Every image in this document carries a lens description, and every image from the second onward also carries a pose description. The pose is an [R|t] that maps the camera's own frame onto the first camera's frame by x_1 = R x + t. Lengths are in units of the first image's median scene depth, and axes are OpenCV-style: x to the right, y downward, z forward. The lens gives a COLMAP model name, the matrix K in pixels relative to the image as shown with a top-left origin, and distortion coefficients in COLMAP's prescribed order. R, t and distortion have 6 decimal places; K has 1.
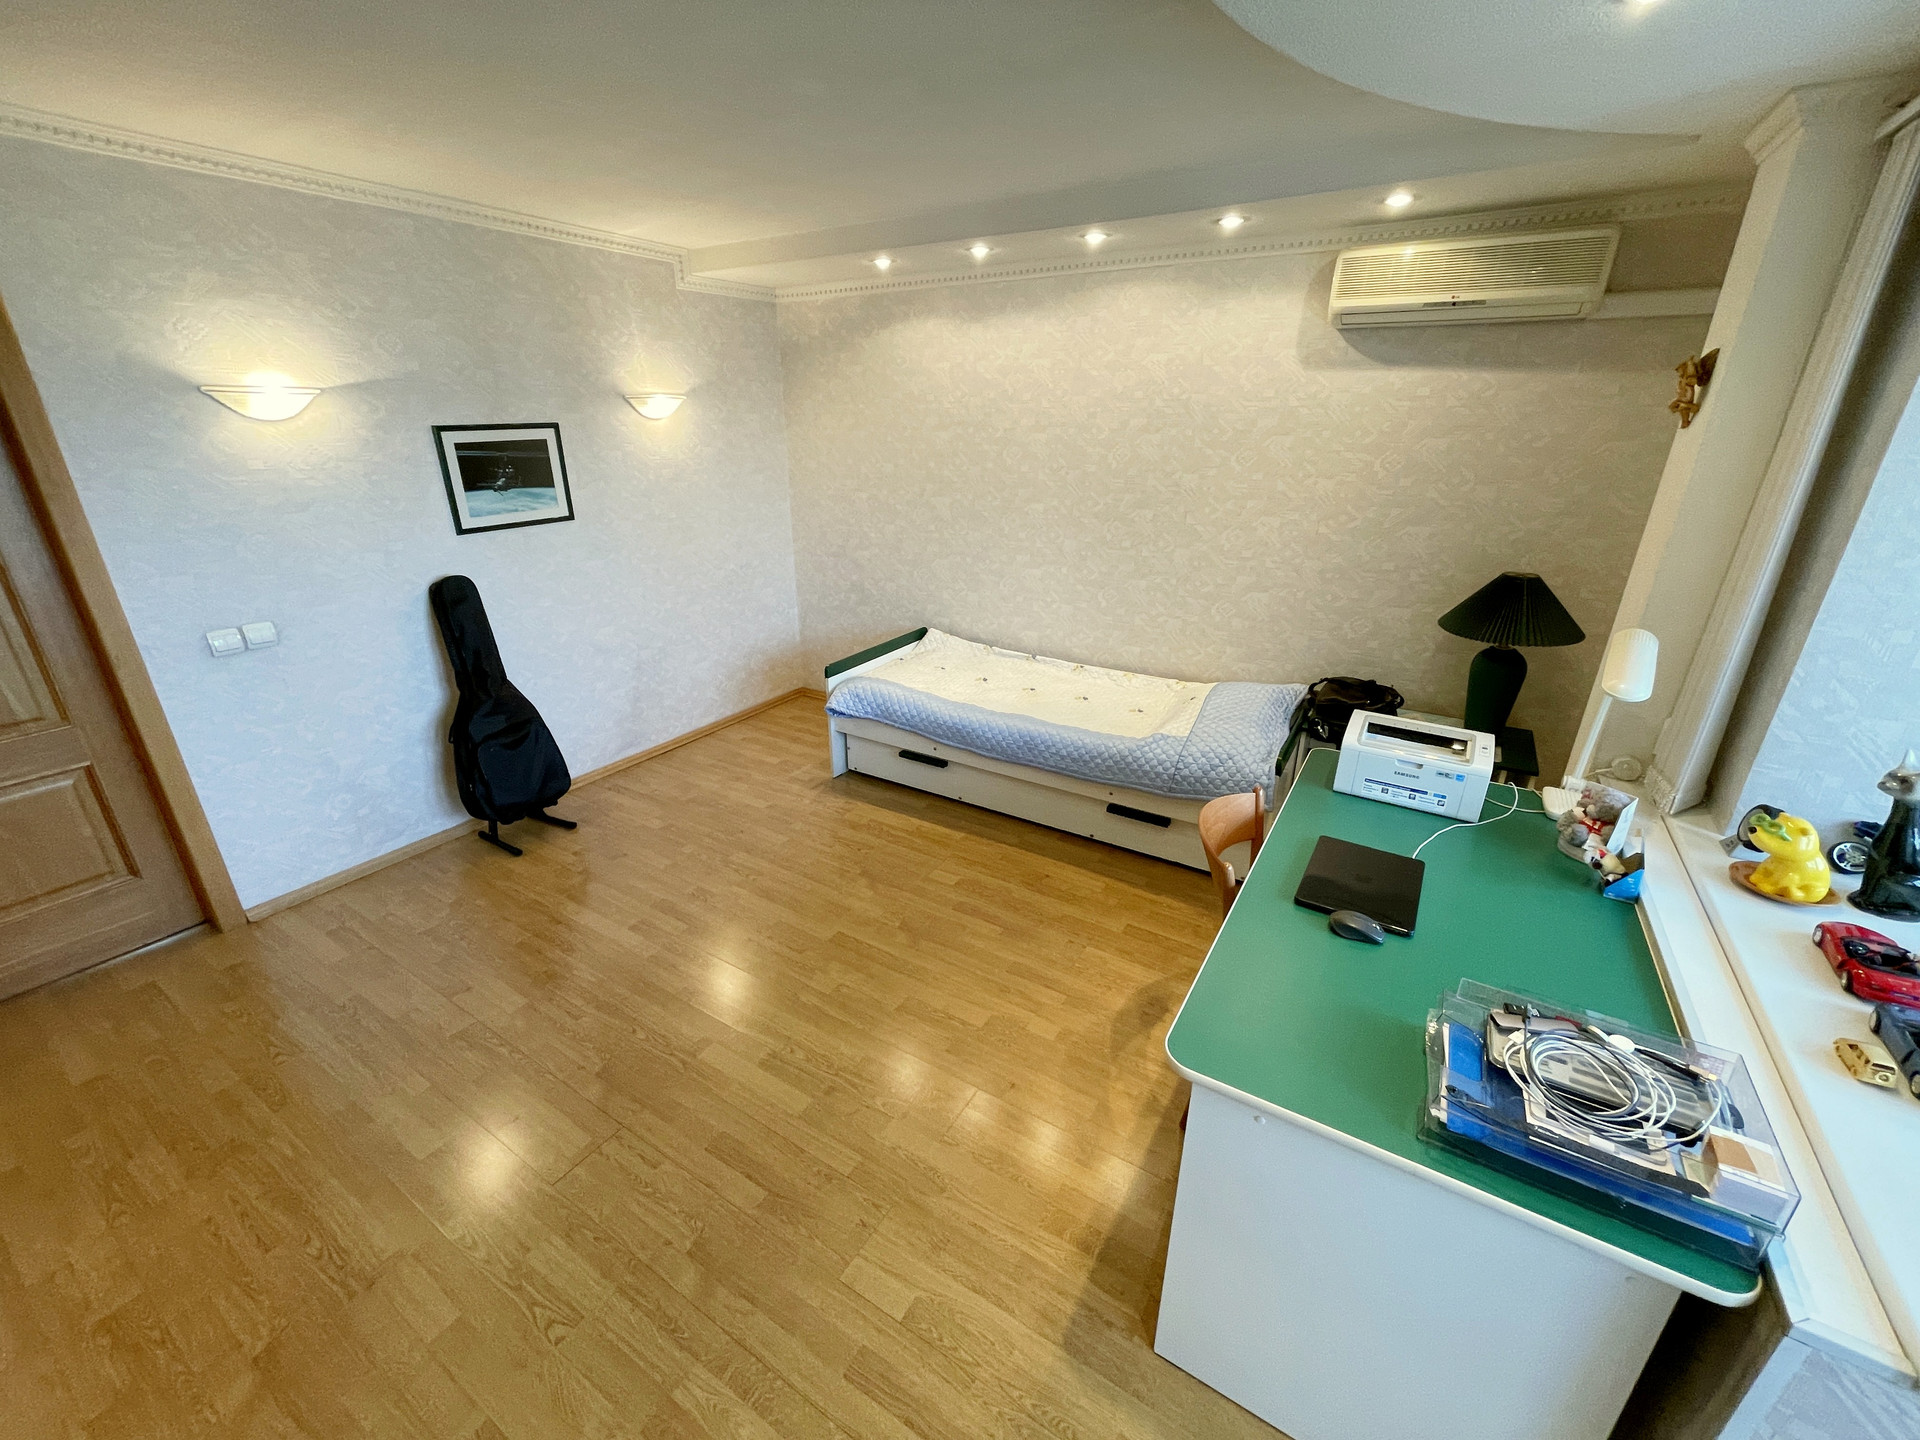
lens RADIAL K [[769.8, 0, 960.0], [0, 769.8, 720.0], [0, 0, 1]] dist [0.002000, 0.000559]
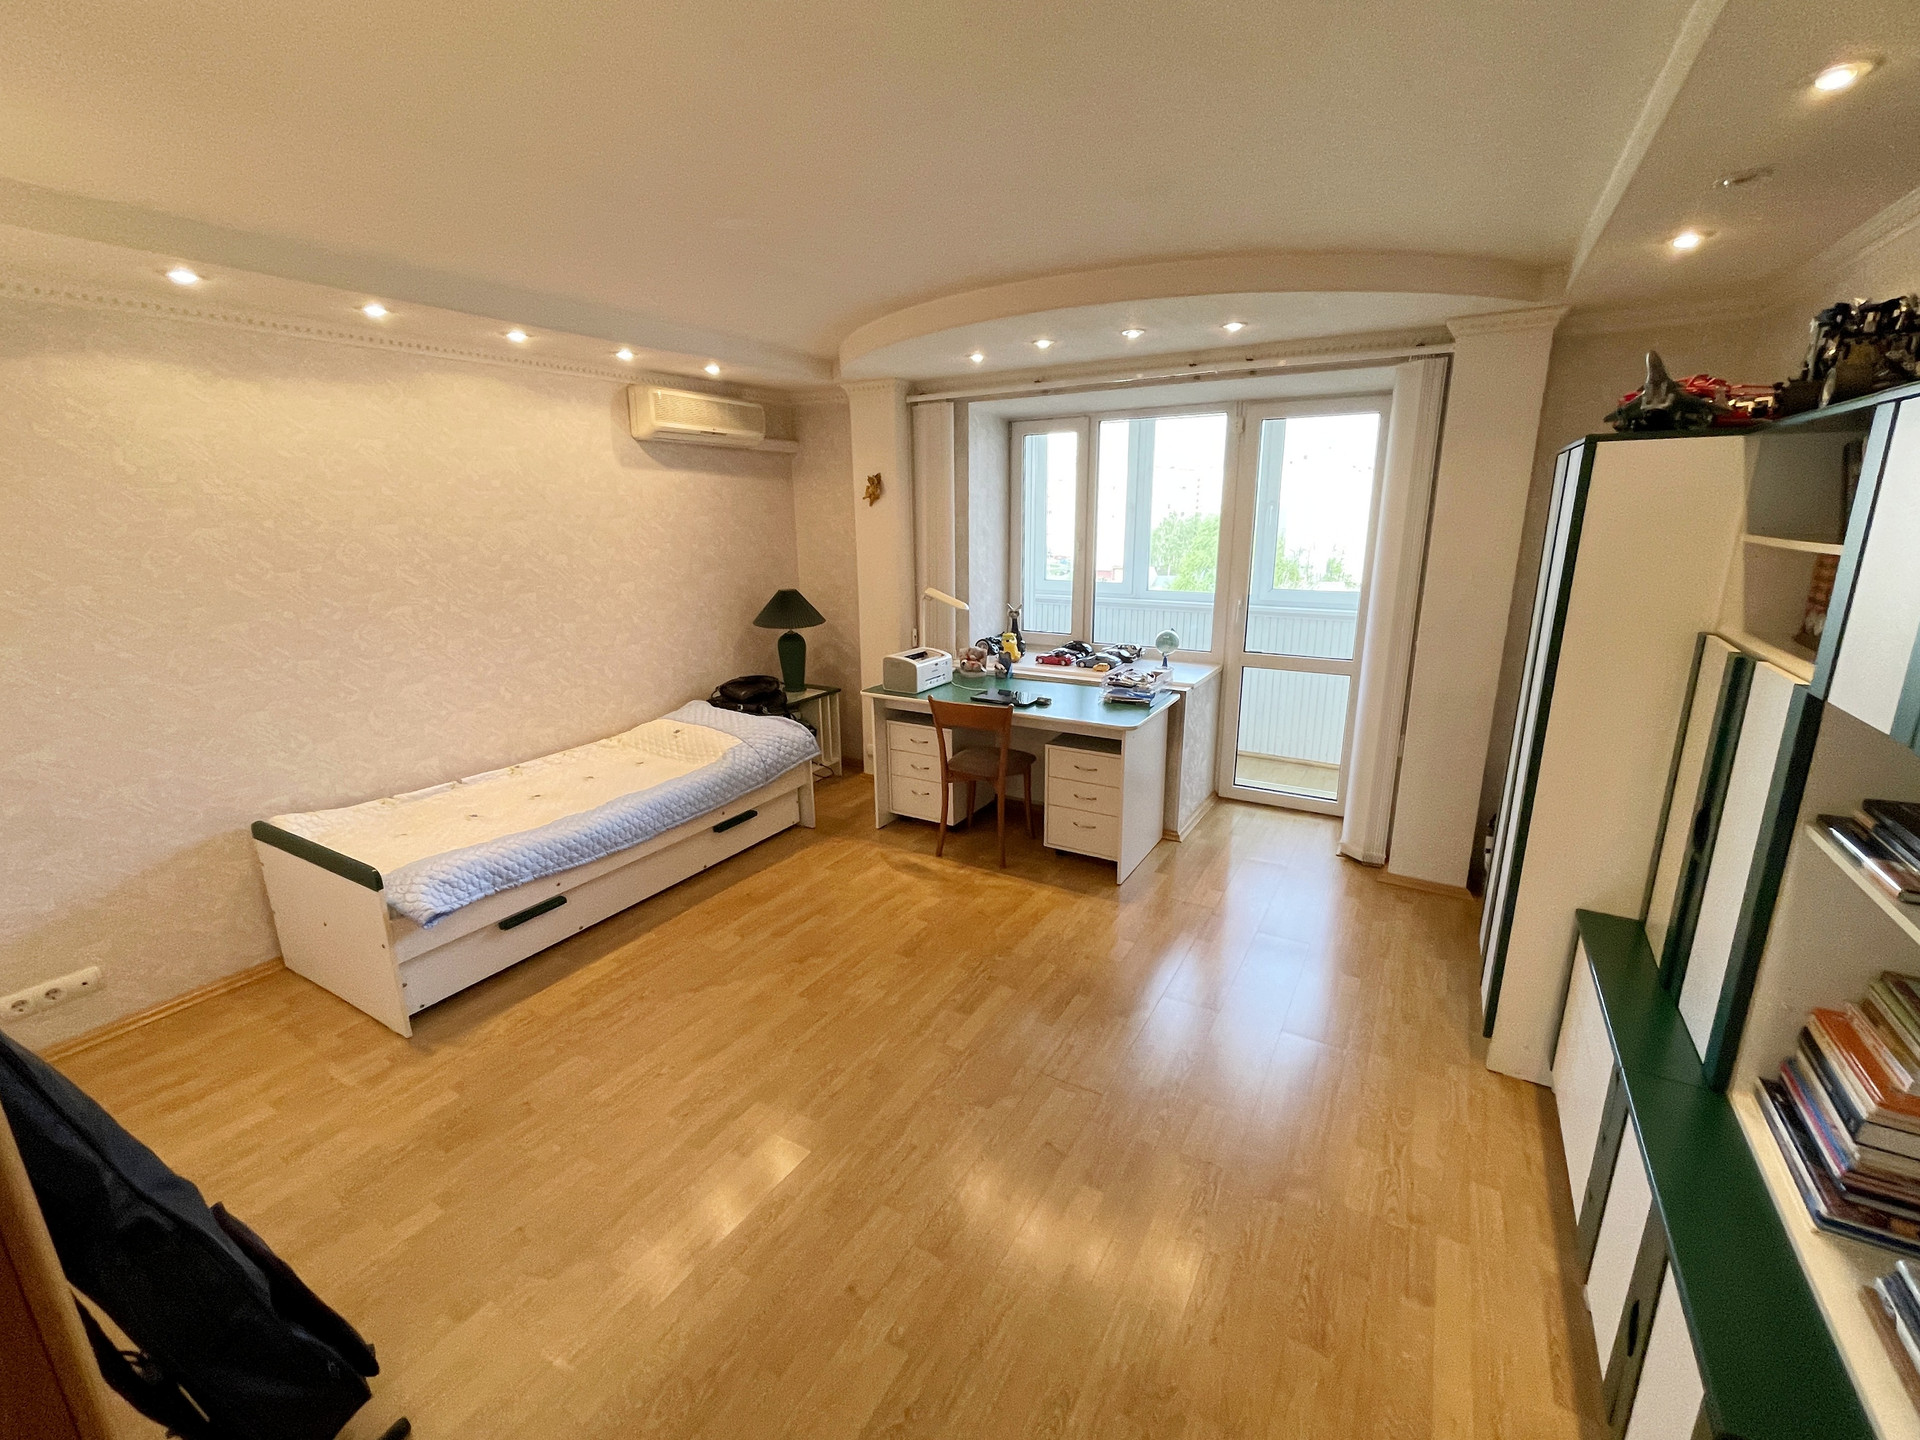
lens RADIAL K [[769.8, 0, 960.0], [0, 769.8, 720.0], [0, 0, 1]] dist [0.002000, 0.000559]
pose [[-0.000462, -0.275388, 0.961333, -0.832164], [0.374605, 0.891286, 0.255502, -0.182496], [-0.927184, 0.360238, 0.102750, 0.460372]]
